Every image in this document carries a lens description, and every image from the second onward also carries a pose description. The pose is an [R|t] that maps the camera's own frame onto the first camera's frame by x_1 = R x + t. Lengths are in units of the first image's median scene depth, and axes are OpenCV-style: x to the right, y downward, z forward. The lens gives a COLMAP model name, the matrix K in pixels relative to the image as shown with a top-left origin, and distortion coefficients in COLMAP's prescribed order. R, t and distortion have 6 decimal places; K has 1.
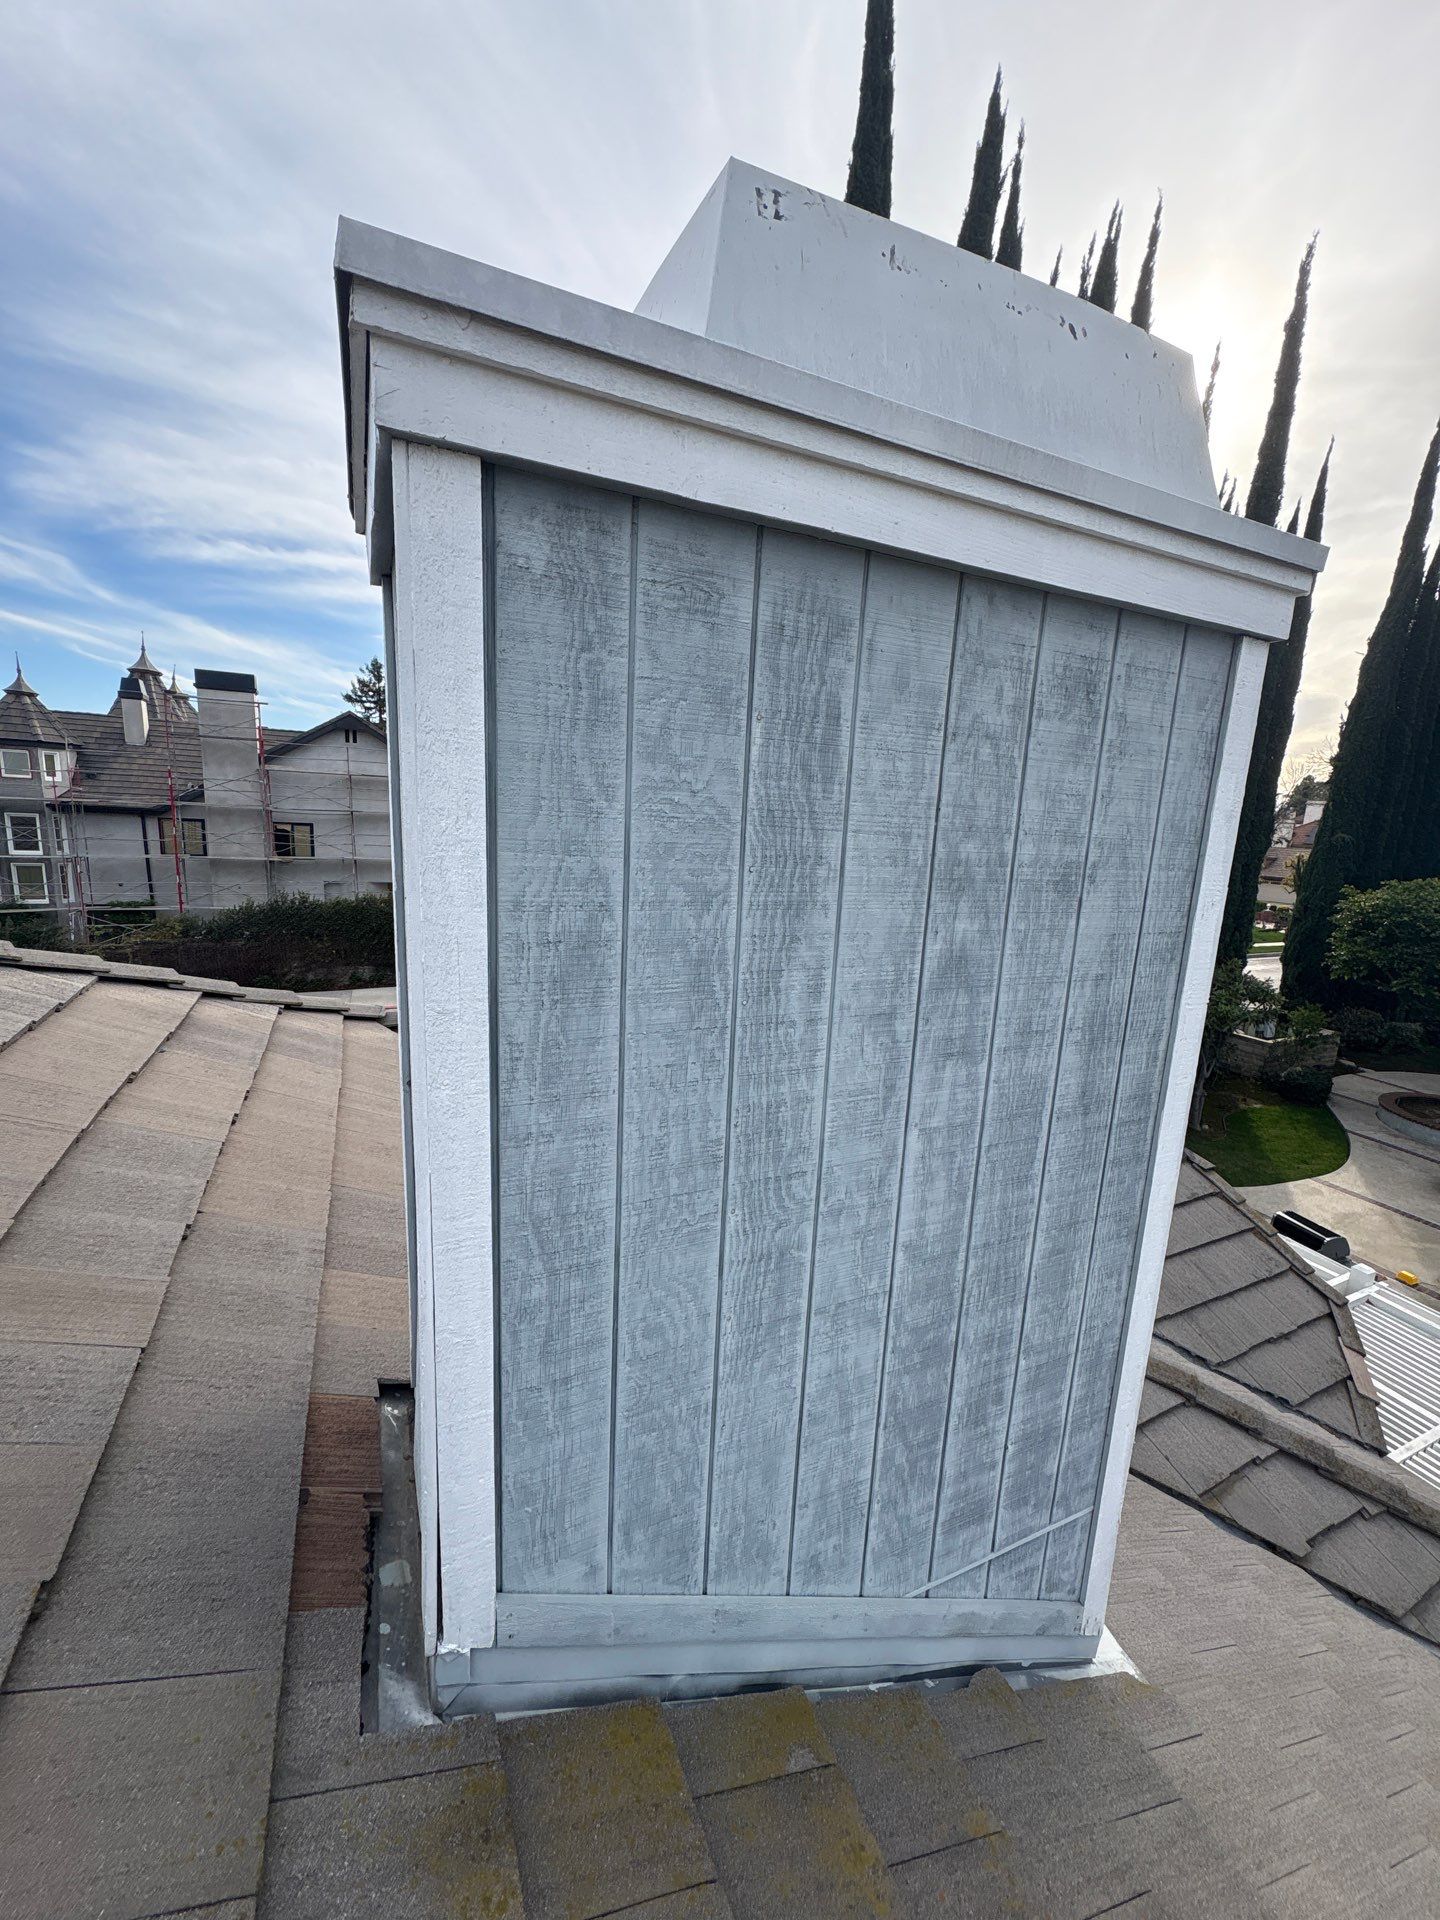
lens RADIAL K [[760.9, 0, 721.7], [0, 760.9, 962.7], [0, 0, 1]] dist [0.000909, -0.000296]
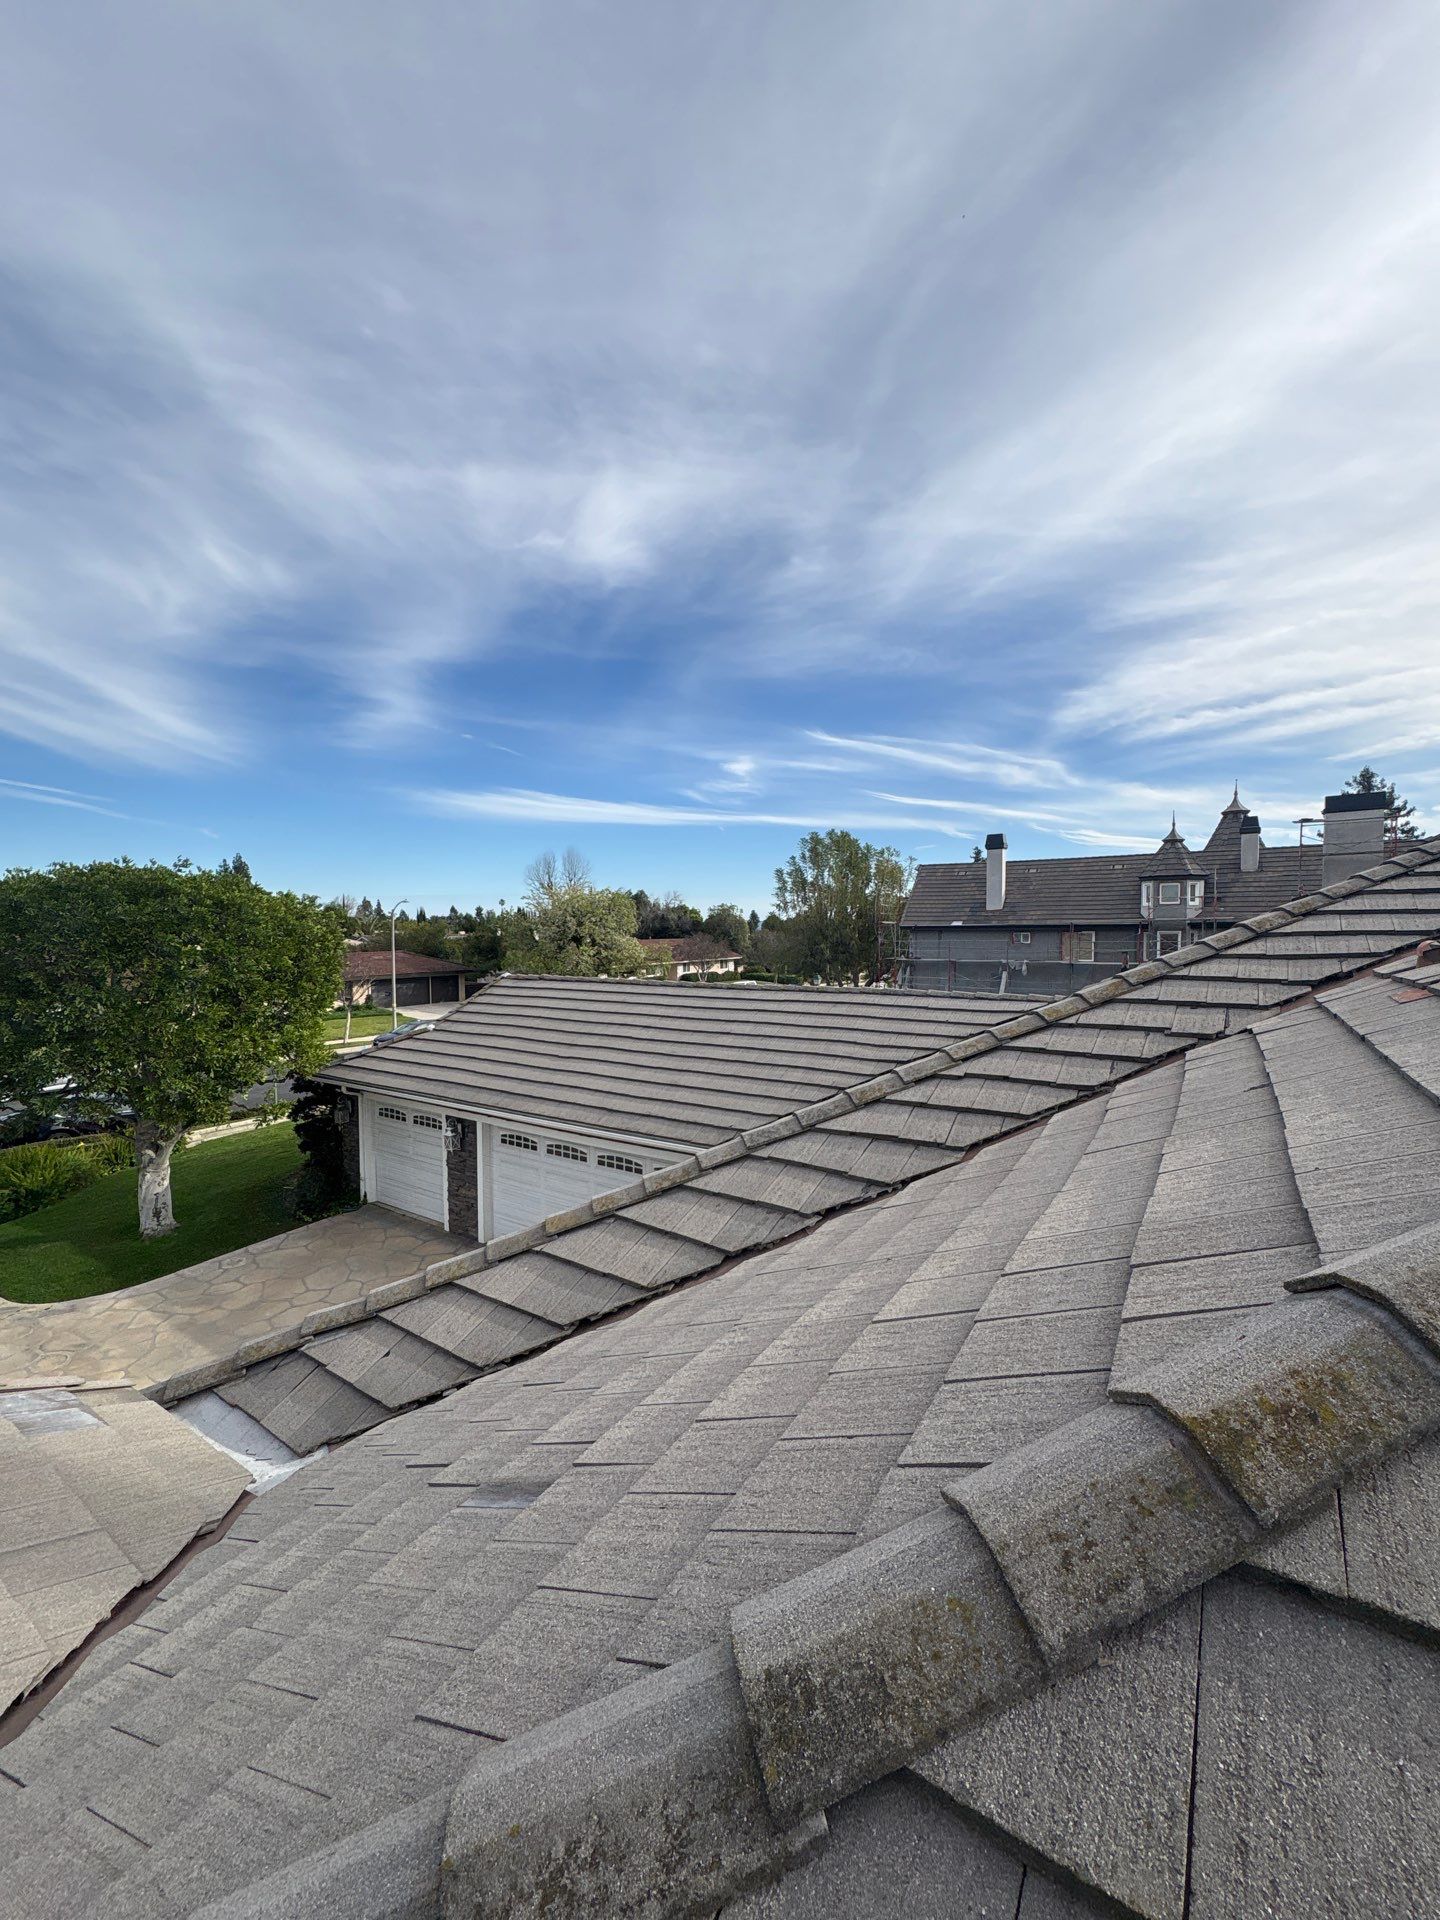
lens RADIAL K [[760.9, 0, 717.1], [0, 760.9, 961.1], [0, 0, 1]] dist [0.000909, -0.000296]
pose [[0.514796, -0.017209, -0.857140, -1.185181], [-0.132646, 0.986160, -0.099466, 0.472627], [0.846989, 0.164901, 0.505388, -1.633197]]
